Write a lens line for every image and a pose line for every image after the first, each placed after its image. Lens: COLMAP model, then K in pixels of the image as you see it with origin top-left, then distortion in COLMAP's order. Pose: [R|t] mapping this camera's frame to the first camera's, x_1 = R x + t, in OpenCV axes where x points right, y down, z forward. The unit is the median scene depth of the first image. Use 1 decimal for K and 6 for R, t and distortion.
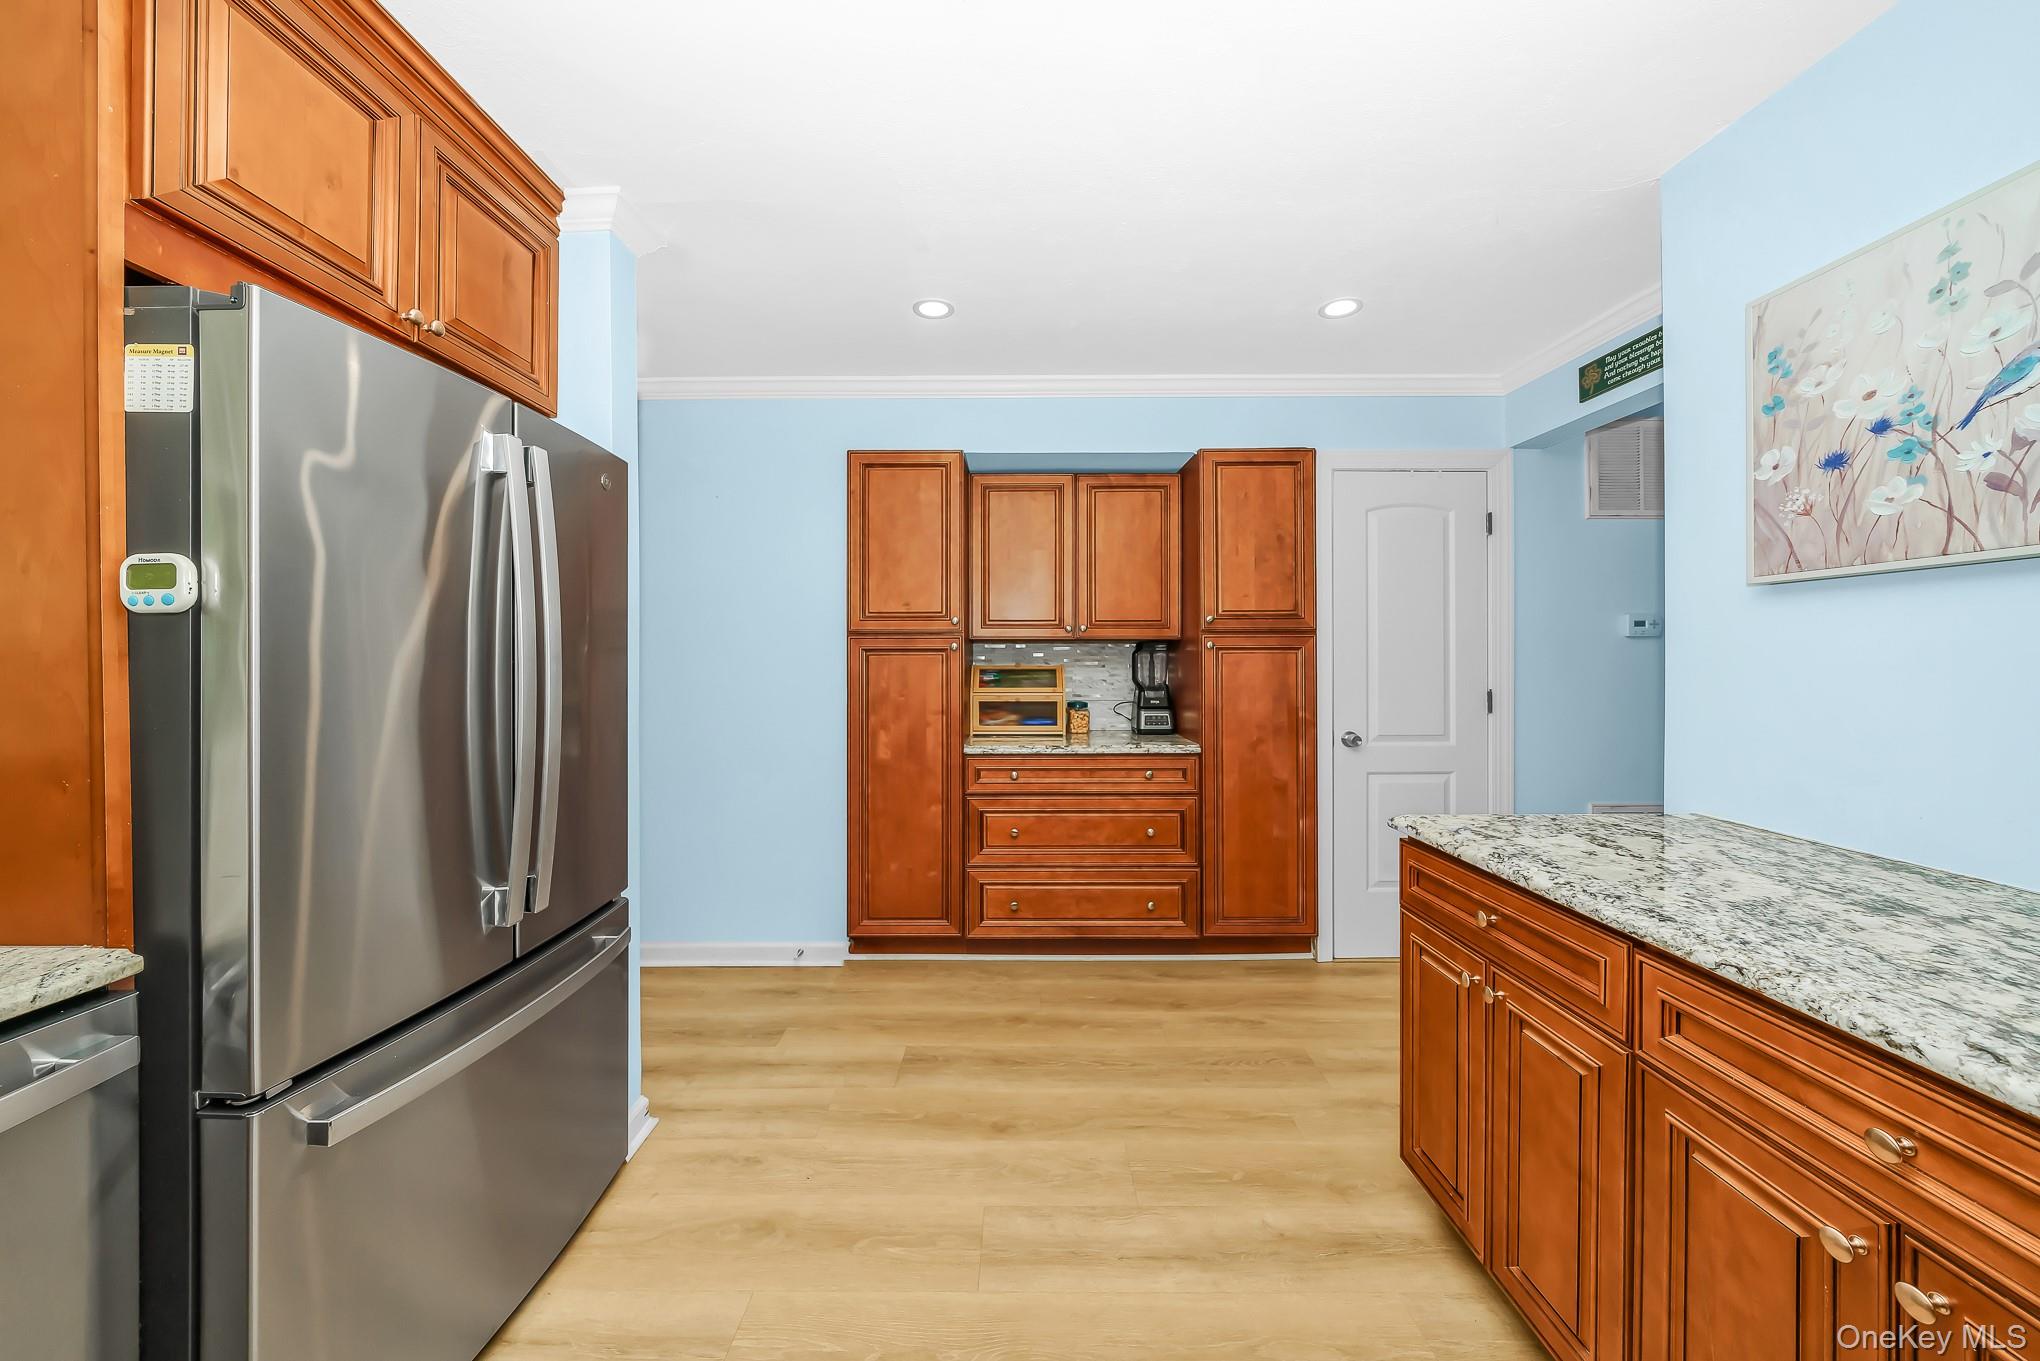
lens RADIAL K [[695.0, 0, 1021.6], [0, 695.0, 655.5], [0, 0, 1]] dist [-0.004424, -0.000072]
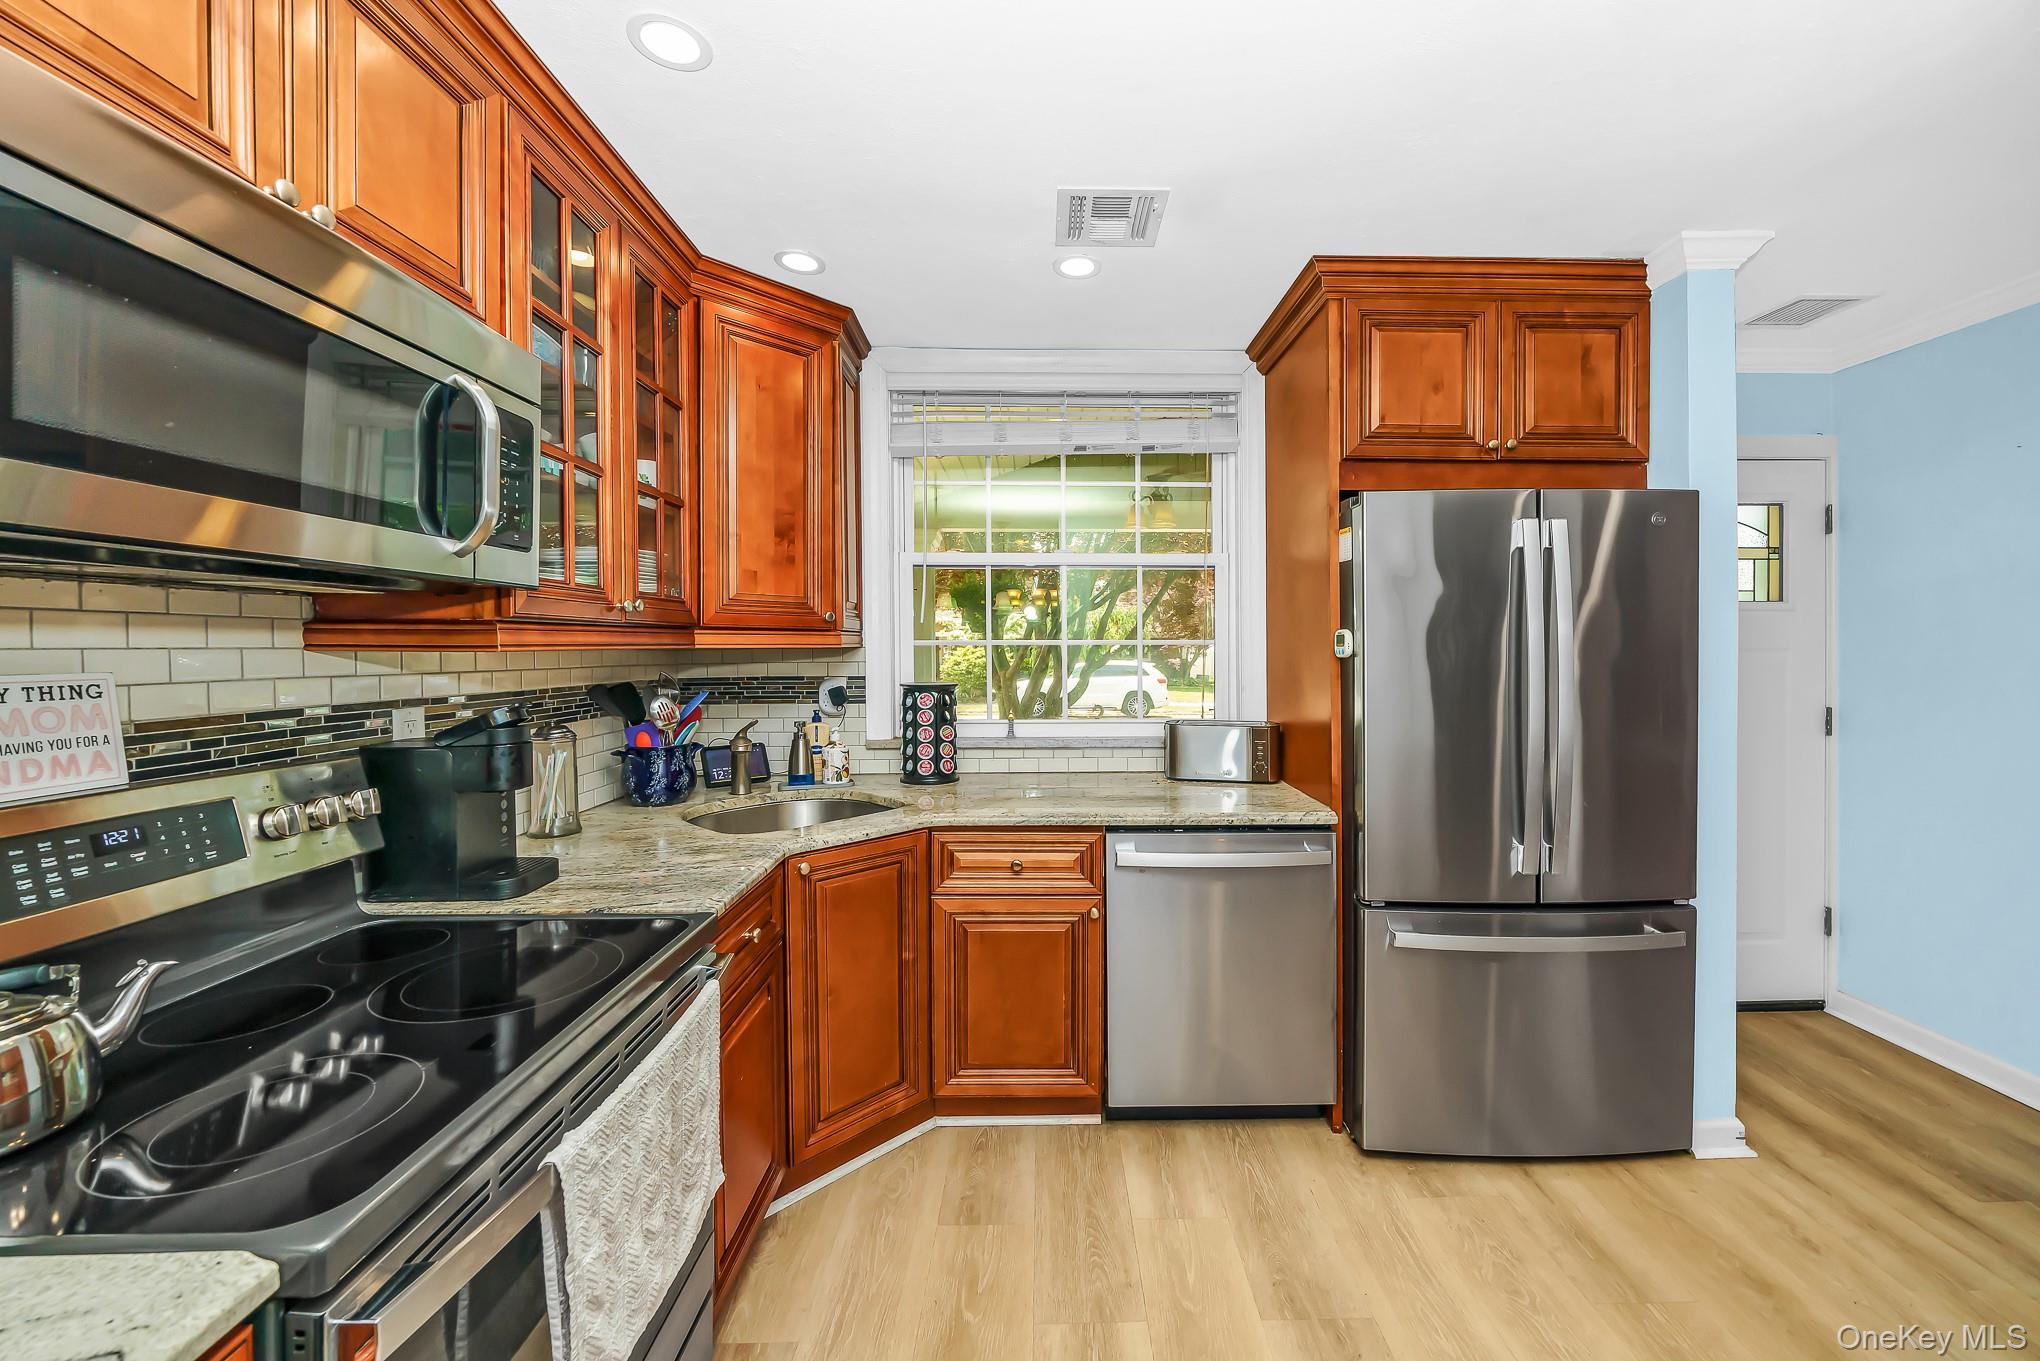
lens RADIAL K [[782.5, 0, 1005.7], [0, 782.5, 642.5], [0, 0, 1]] dist [0.005291, -0.000602]
pose [[0.017072, -0.005864, -0.999837, 0.550226], [0.006525, 0.999962, -0.005754, -0.048698], [0.999833, -0.006425, 0.017109, -0.044694]]
